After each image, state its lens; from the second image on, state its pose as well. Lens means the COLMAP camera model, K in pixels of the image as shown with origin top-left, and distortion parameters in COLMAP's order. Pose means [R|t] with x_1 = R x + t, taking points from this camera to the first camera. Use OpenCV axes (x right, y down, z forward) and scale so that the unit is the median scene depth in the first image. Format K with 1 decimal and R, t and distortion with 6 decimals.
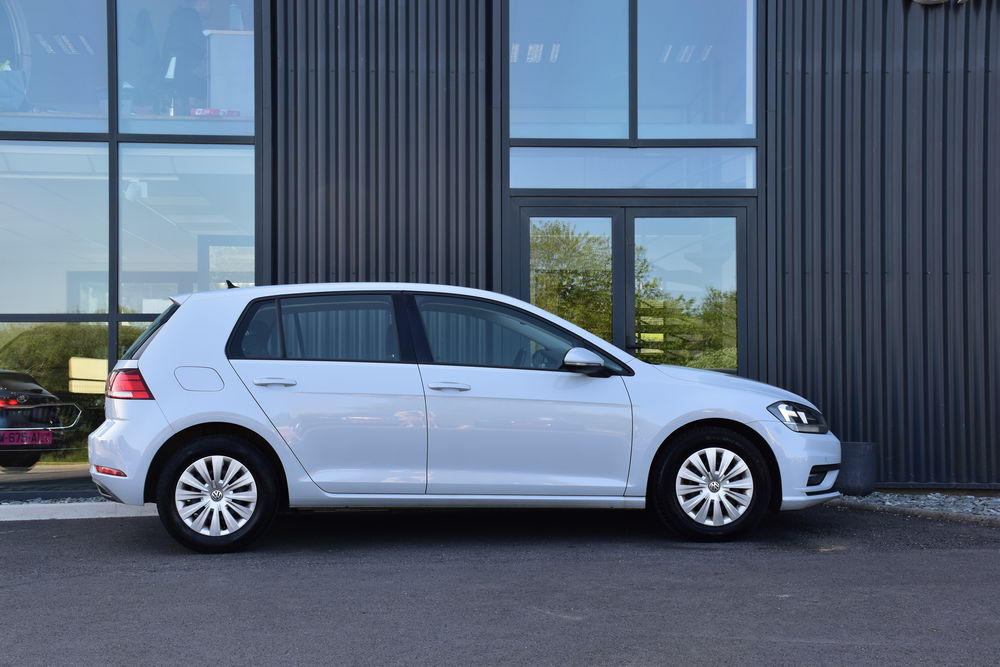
lens RADIAL K [[1351.7, 0, 500.0], [0, 1351.7, 333.5], [0, 0, 1]] dist [0.119618, 0.000404]
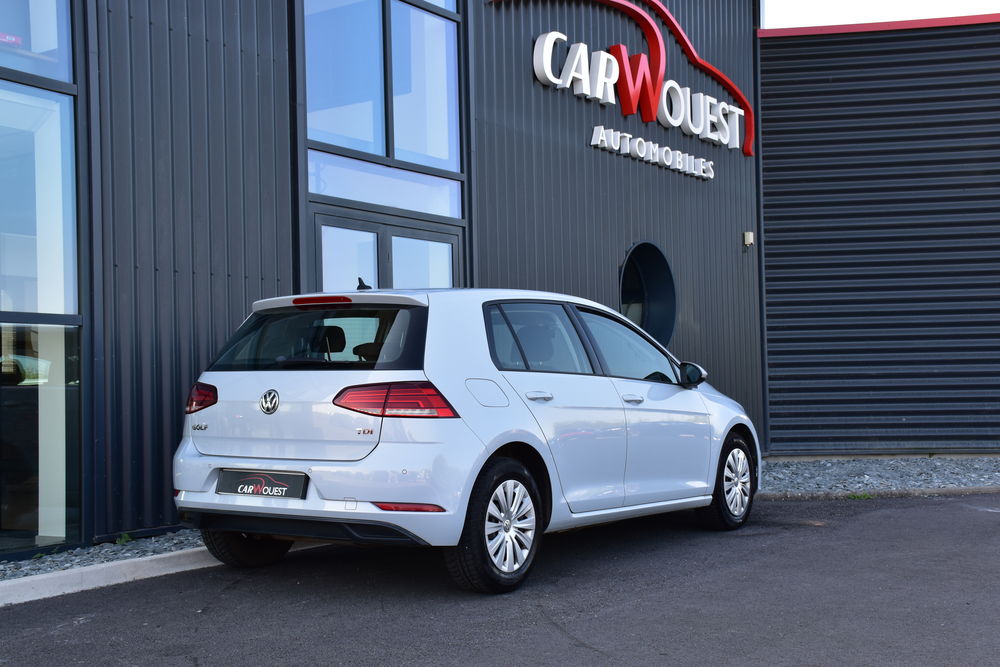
lens RADIAL K [[1303.3, 0, 500.0], [0, 1303.3, 333.5], [0, 0, 1]] dist [0.008684, 0.549214]
pose [[0.598622, 0.028861, 0.800512, -0.879443], [-0.012347, 0.999564, -0.026804, 0.017674], [-0.800937, 0.006161, 0.598718, 0.495510]]
